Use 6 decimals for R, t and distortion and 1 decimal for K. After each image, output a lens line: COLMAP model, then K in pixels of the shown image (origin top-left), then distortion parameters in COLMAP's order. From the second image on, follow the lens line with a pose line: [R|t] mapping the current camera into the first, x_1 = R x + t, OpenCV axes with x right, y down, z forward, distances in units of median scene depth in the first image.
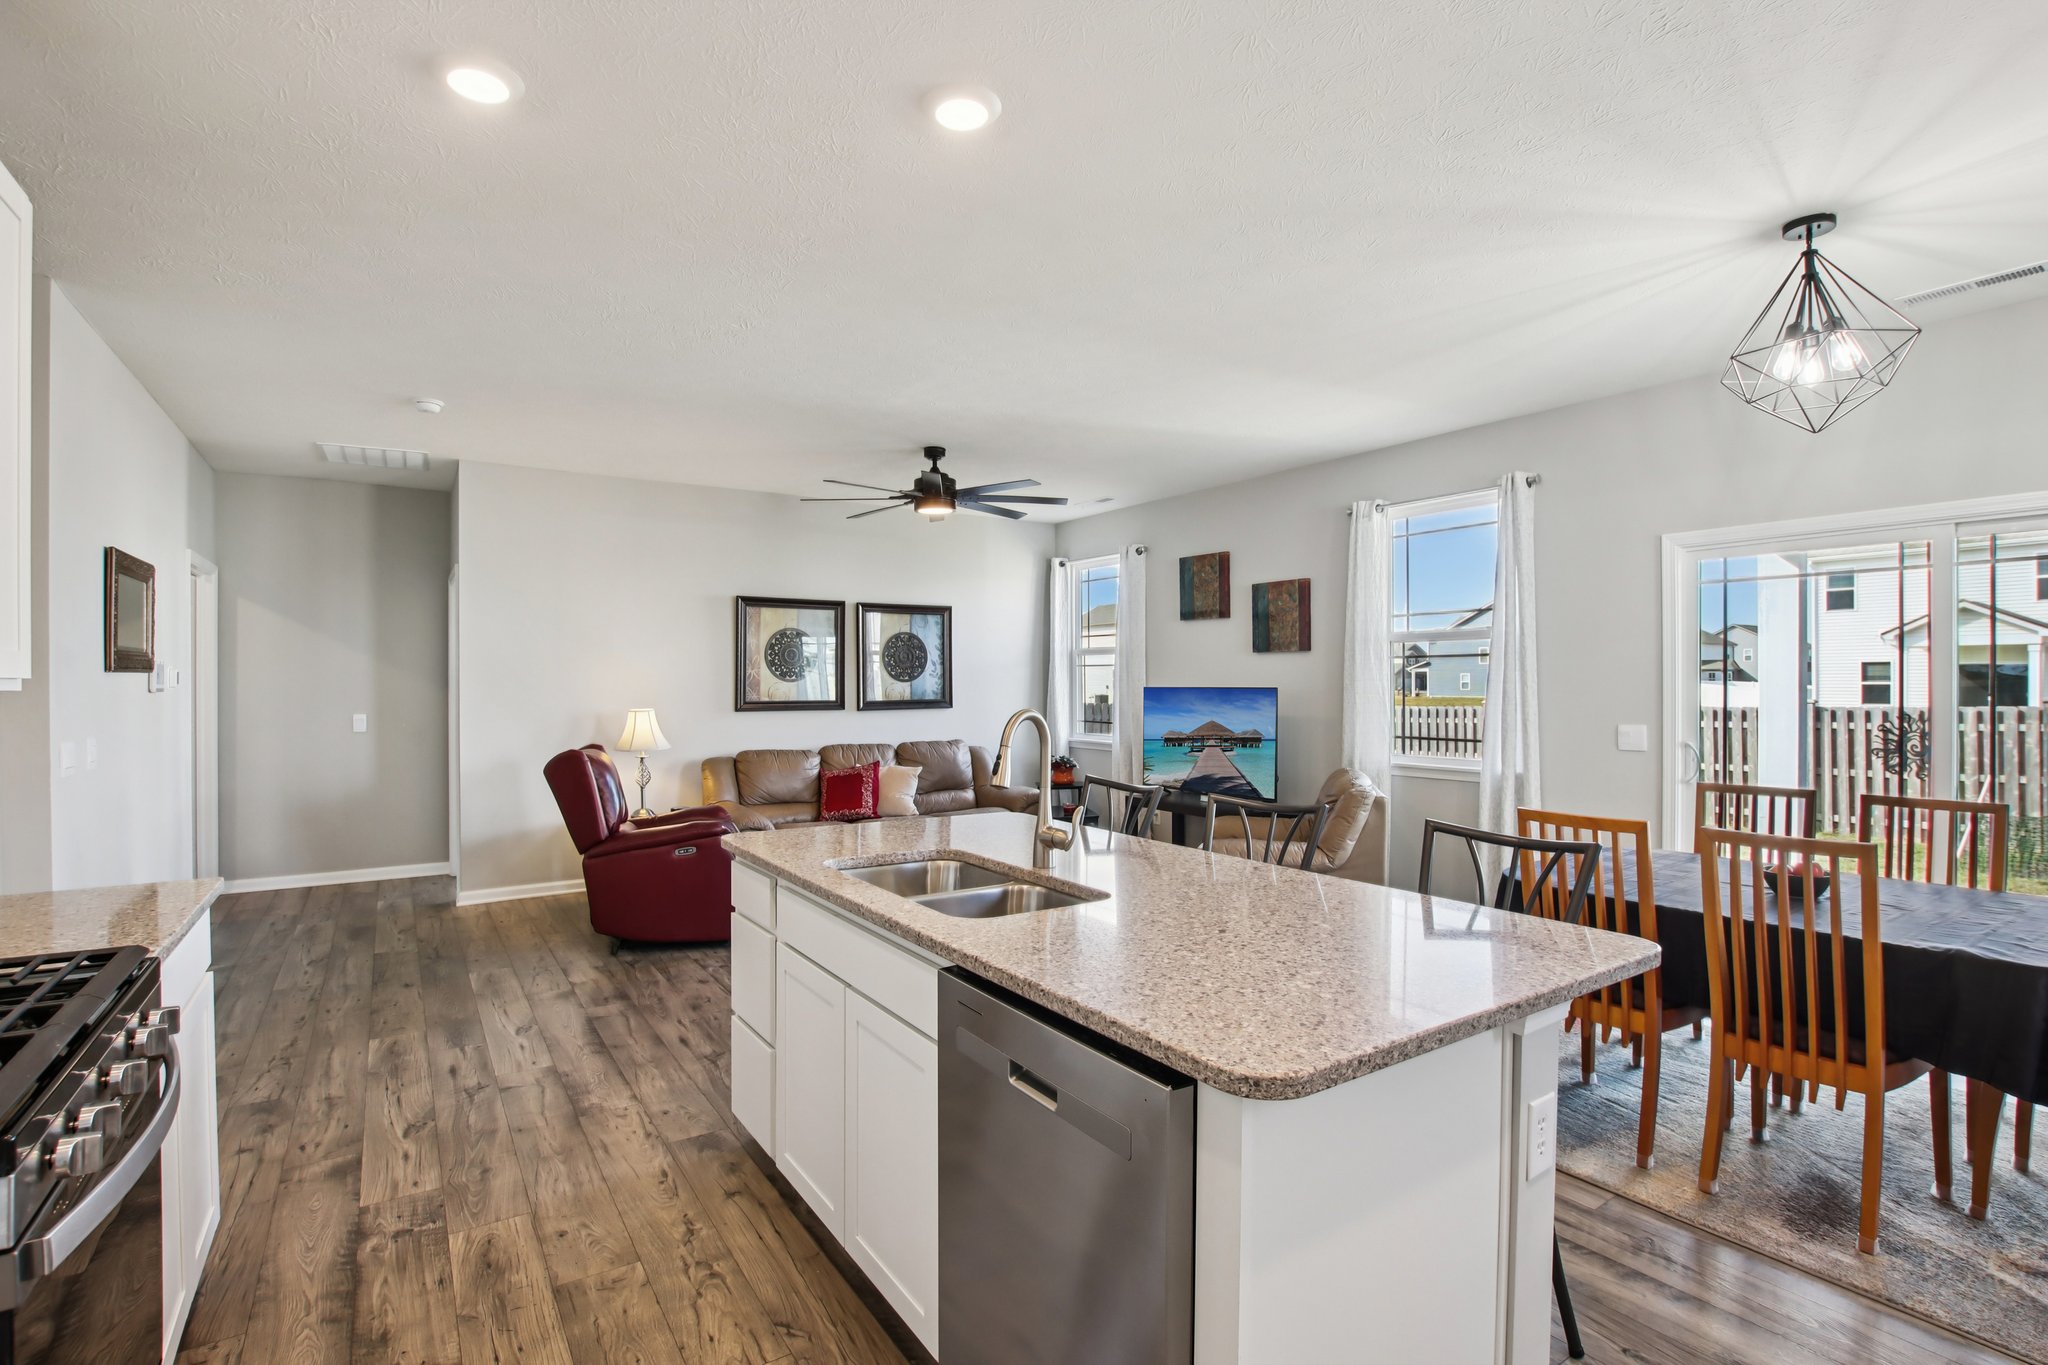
lens RADIAL K [[956.6, 0, 1011.0], [0, 956.6, 677.8], [0, 0, 1]] dist [-0.028195, 0.002304]
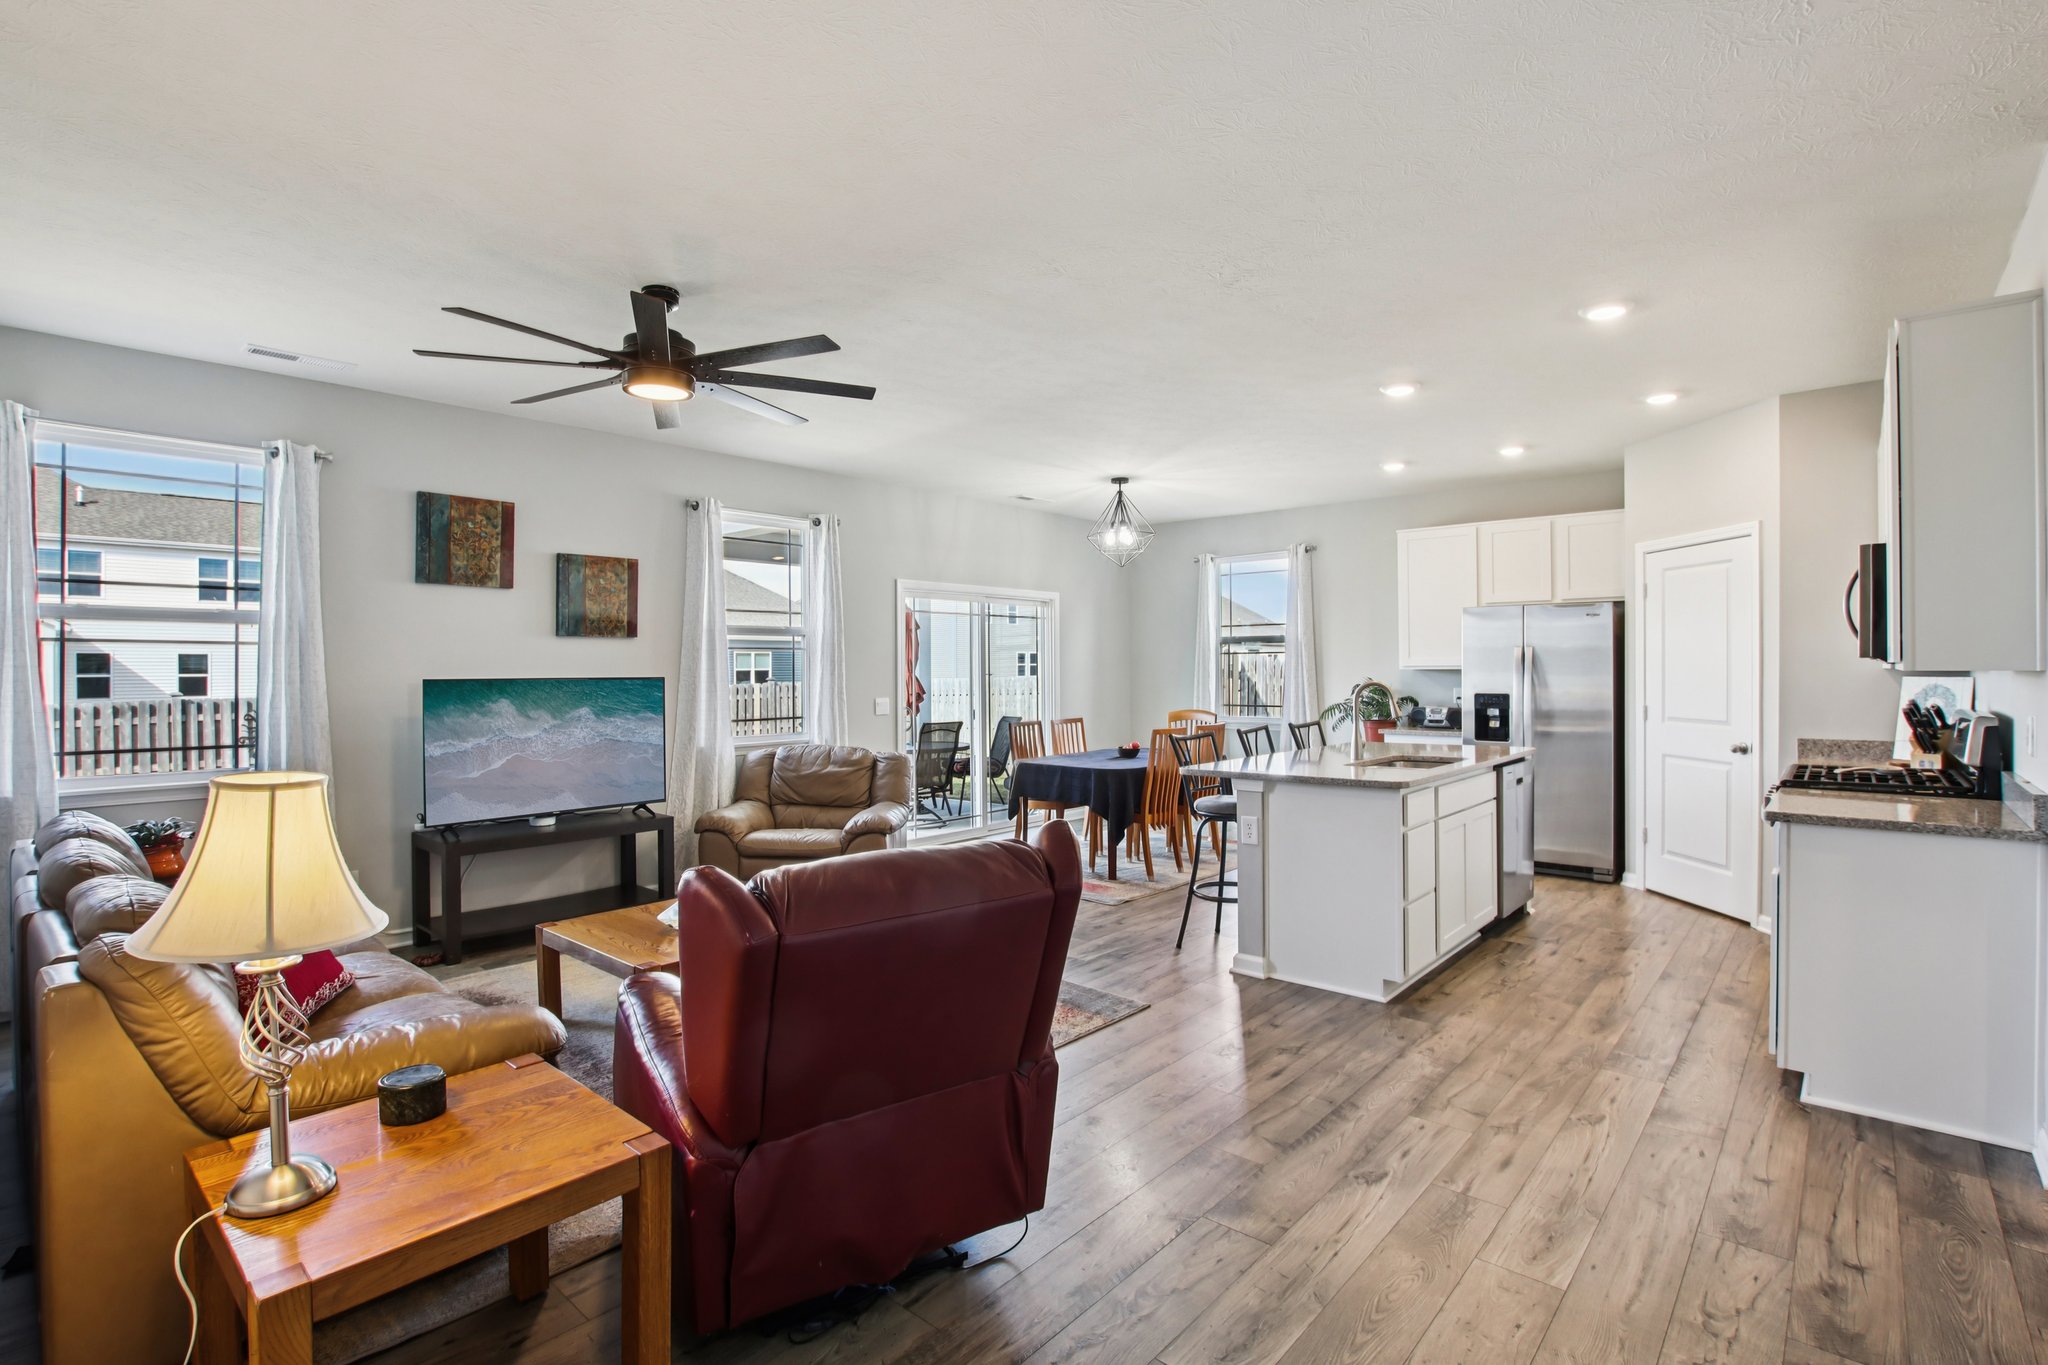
lens RADIAL K [[956.6, 0, 1030.4], [0, 956.6, 666.4], [0, 0, 1]] dist [-0.028195, 0.002304]
pose [[-0.266573, 0.005481, 0.963799, -0.710702], [0.000474, 0.999984, -0.005556, 0.005145], [-0.963815, -0.001024, -0.266571, 0.908949]]
